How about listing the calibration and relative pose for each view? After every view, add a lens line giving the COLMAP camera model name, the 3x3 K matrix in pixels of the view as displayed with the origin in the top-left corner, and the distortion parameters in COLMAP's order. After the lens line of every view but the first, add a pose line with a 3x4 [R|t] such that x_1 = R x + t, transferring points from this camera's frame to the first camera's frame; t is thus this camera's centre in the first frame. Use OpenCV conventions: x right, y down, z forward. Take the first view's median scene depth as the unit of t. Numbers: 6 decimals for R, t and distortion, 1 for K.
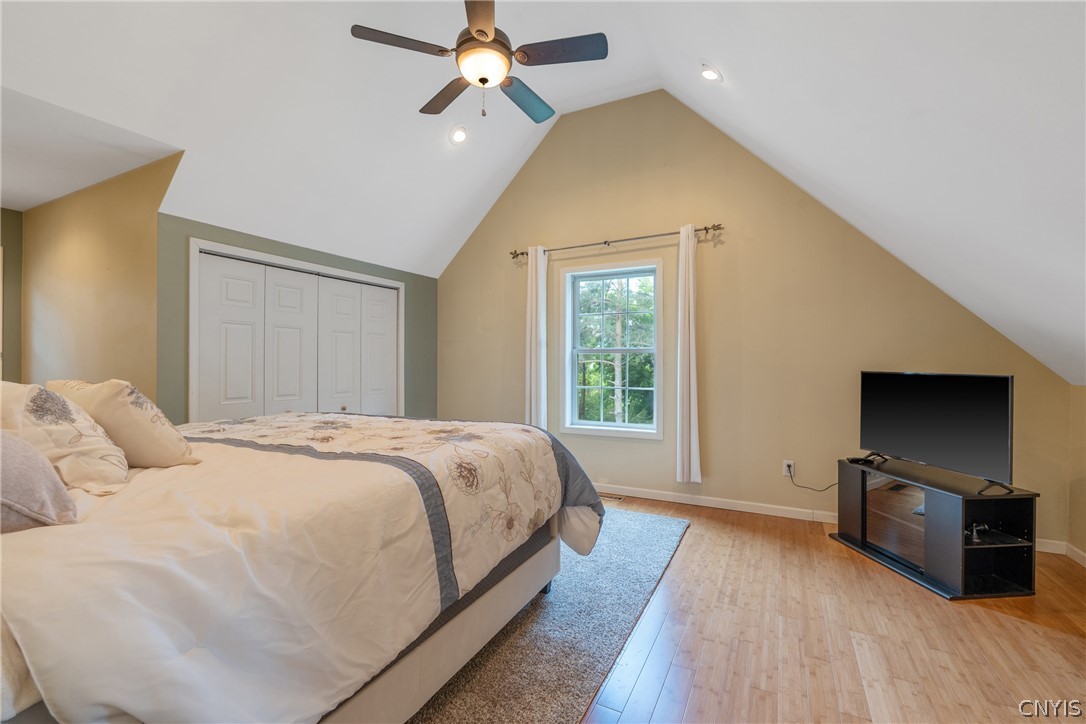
lens RADIAL K [[485.3, 0, 543.0], [0, 485.3, 362.0], [0, 0, 1]] dist [-0.000233, 0.000396]
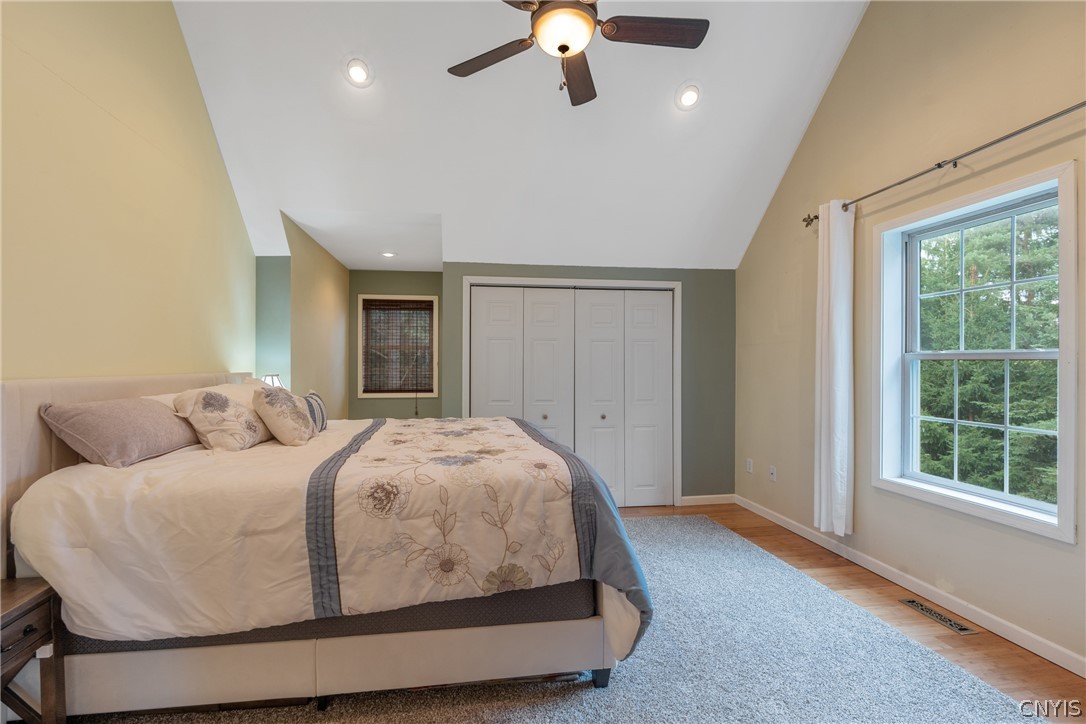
lens RADIAL K [[485.3, 0, 543.0], [0, 485.3, 362.0], [0, 0, 1]] dist [-0.000233, 0.000396]
pose [[0.546512, 0.005887, -0.837431, 0.691926], [-0.000847, 0.999979, 0.006477, -0.039328], [0.837451, -0.002831, 0.546505, 0.601615]]
